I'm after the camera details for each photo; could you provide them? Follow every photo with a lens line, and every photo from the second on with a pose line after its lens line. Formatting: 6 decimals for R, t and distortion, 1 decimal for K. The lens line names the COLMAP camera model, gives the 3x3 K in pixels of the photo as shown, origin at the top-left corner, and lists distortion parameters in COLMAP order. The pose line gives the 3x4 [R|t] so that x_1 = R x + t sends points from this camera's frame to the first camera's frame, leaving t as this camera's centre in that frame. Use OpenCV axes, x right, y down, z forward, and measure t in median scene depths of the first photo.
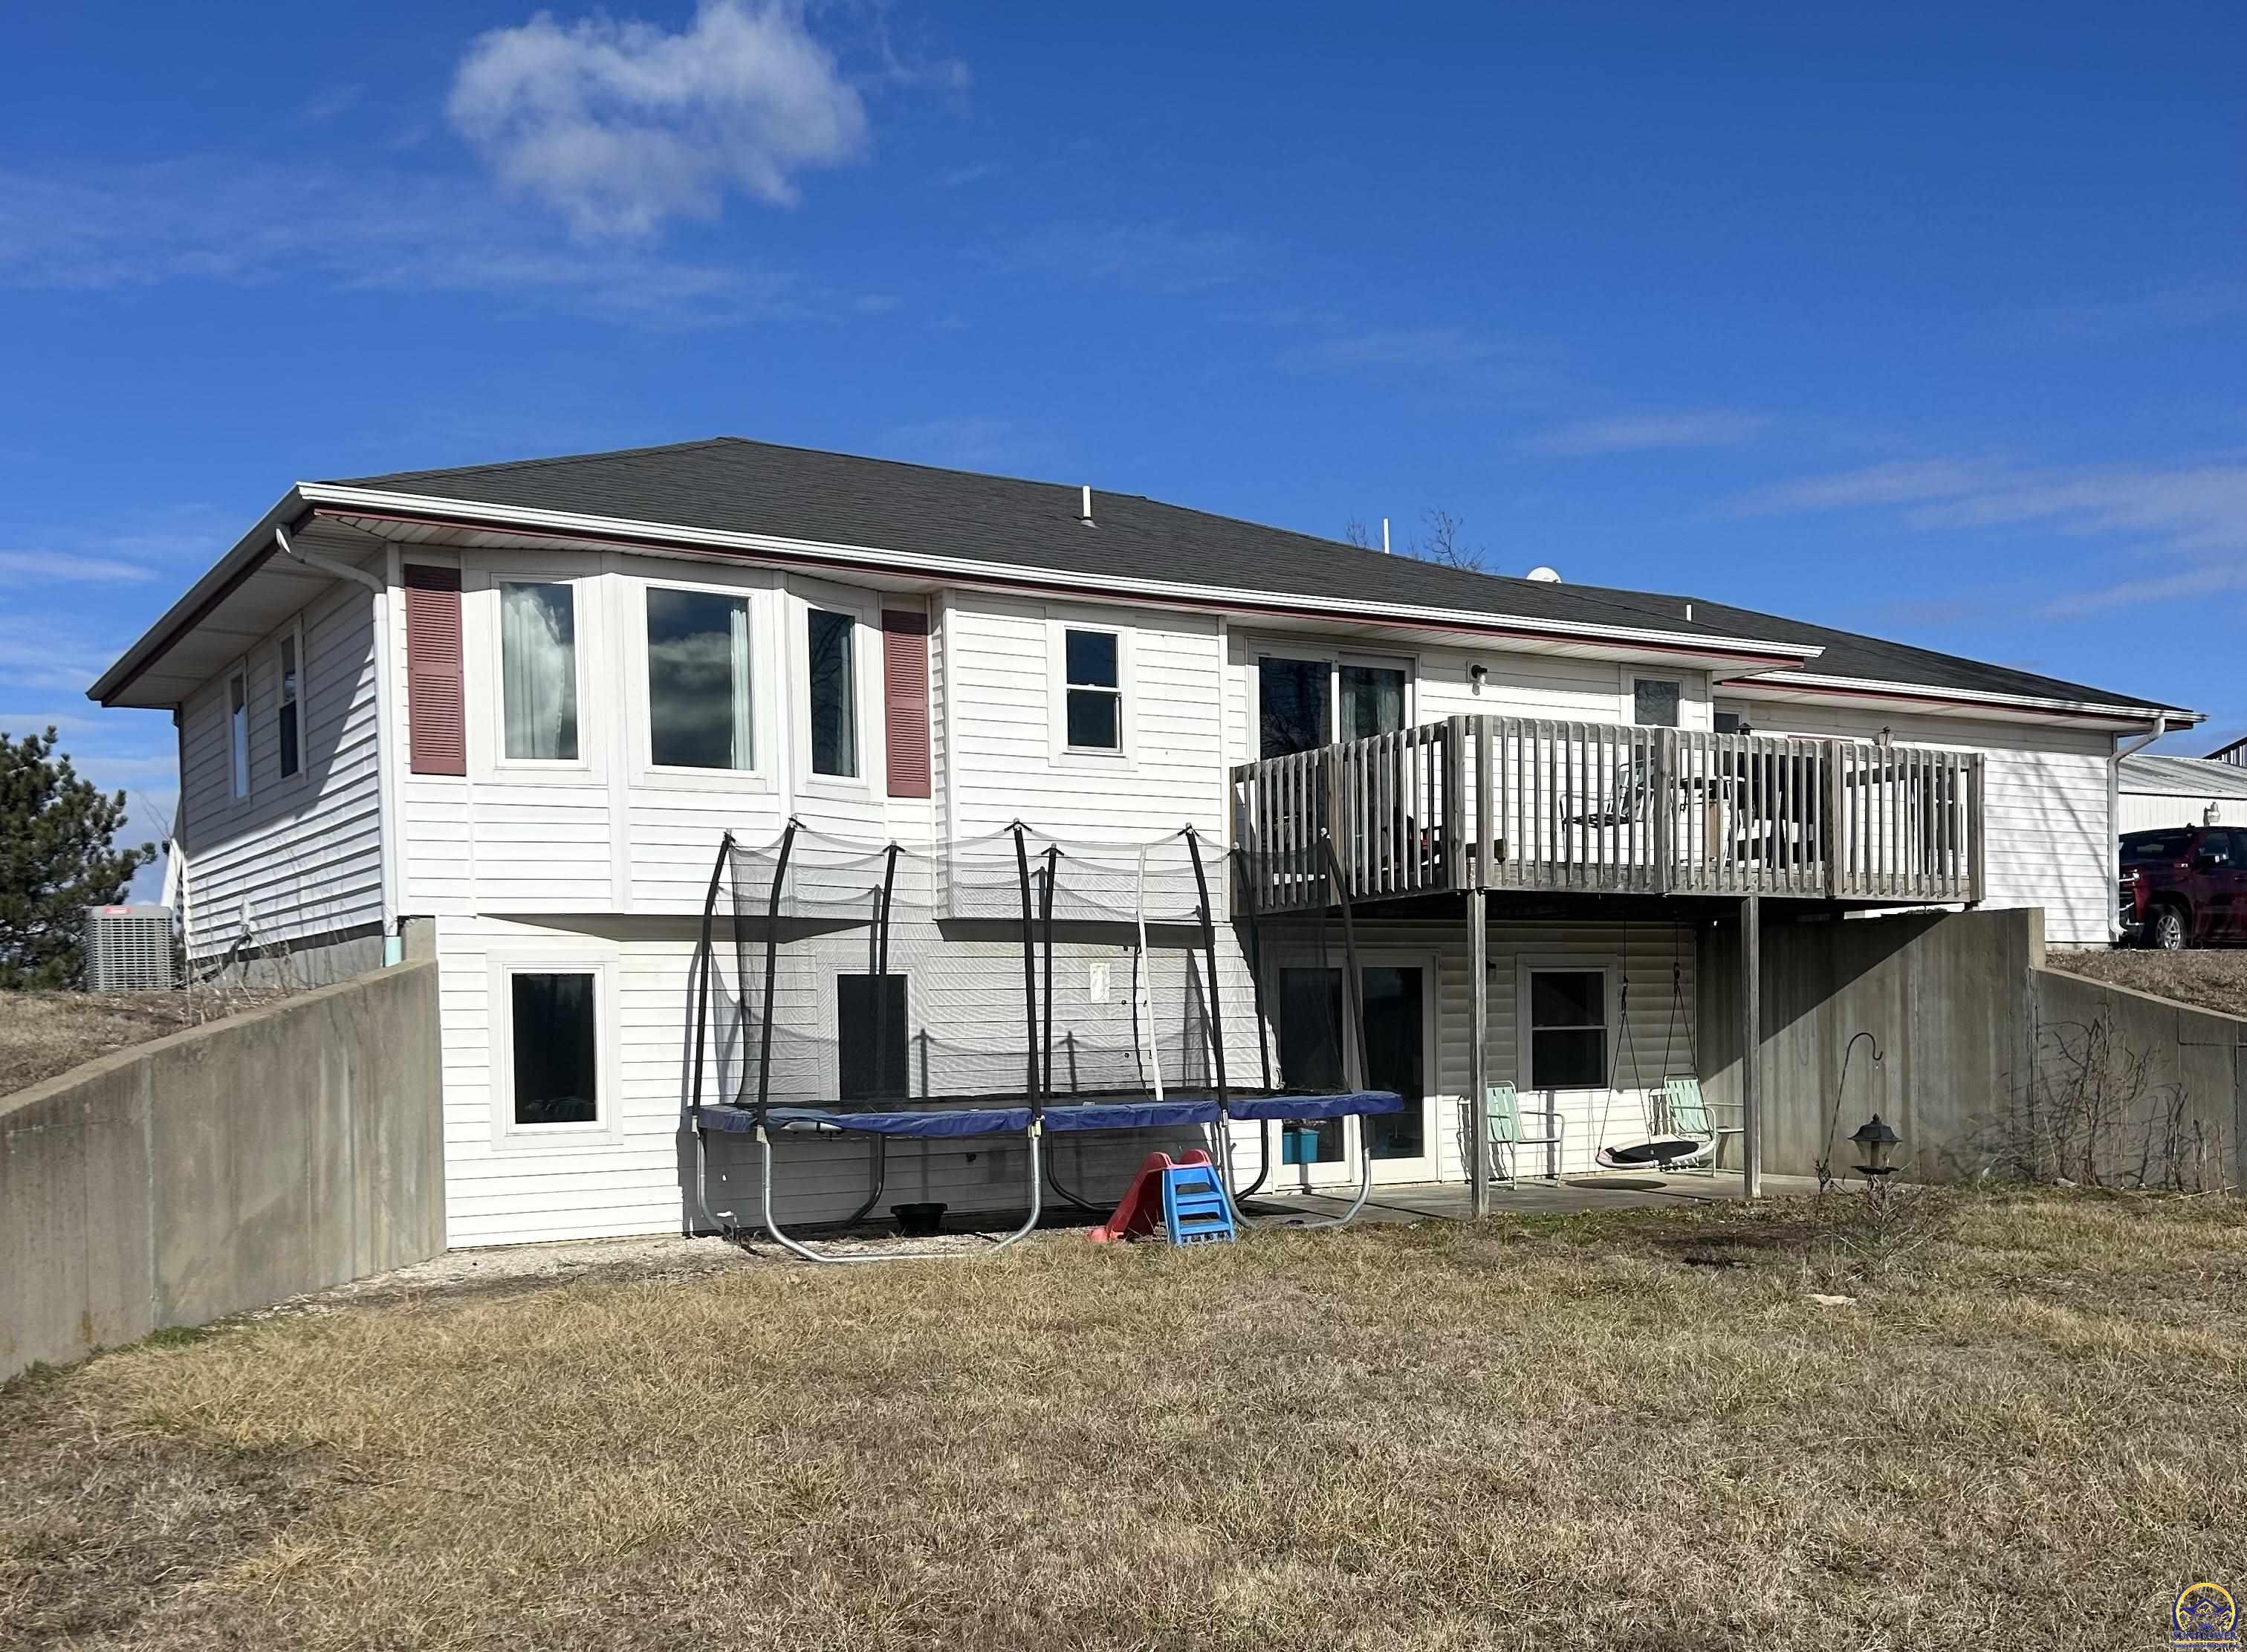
lens RADIAL K [[2249.7, 0, 1130.9], [0, 2249.7, 1031.3], [0, 0, 1]] dist [0.117351, -0.173340]
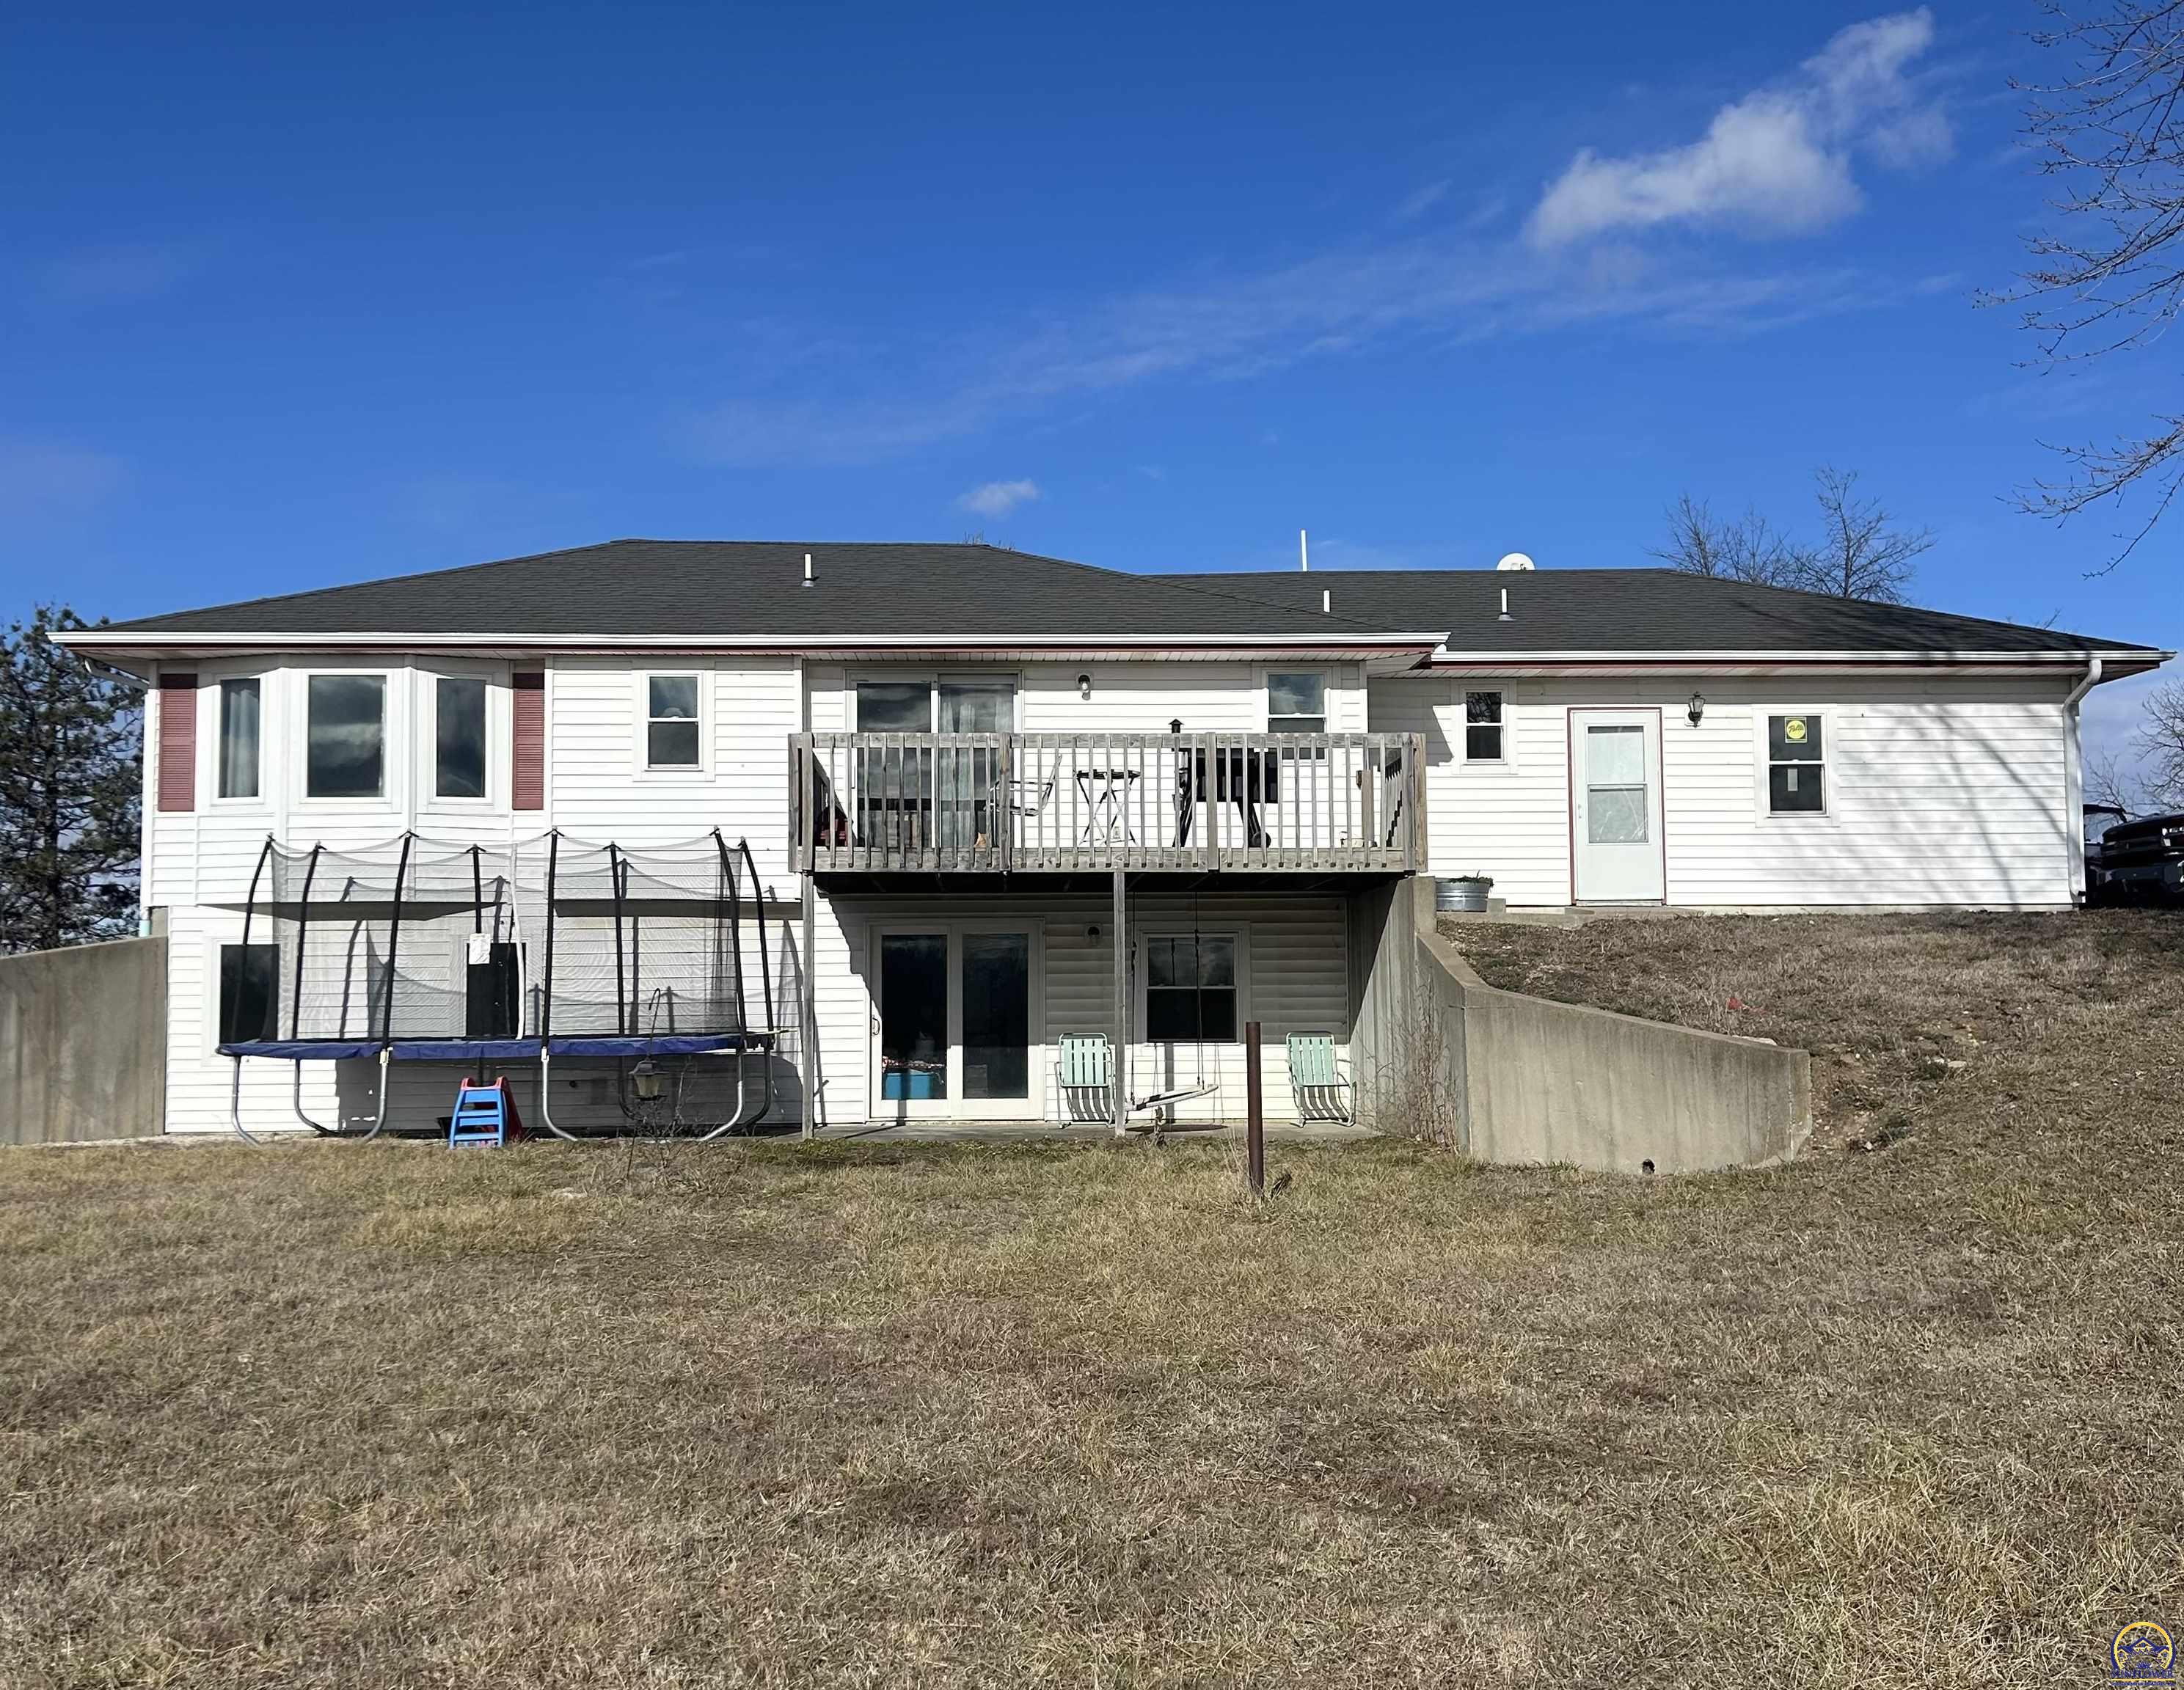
lens RADIAL K [[2090.1, 0, 1092.0], [0, 2090.1, 845.0], [0, 0, 1]] dist [0.067567, -0.002247]
pose [[0.858248, -0.024867, -0.512633, 0.766835], [-0.009610, 0.997872, -0.064493, -0.005348], [0.513146, 0.060278, 0.856182, 0.097475]]
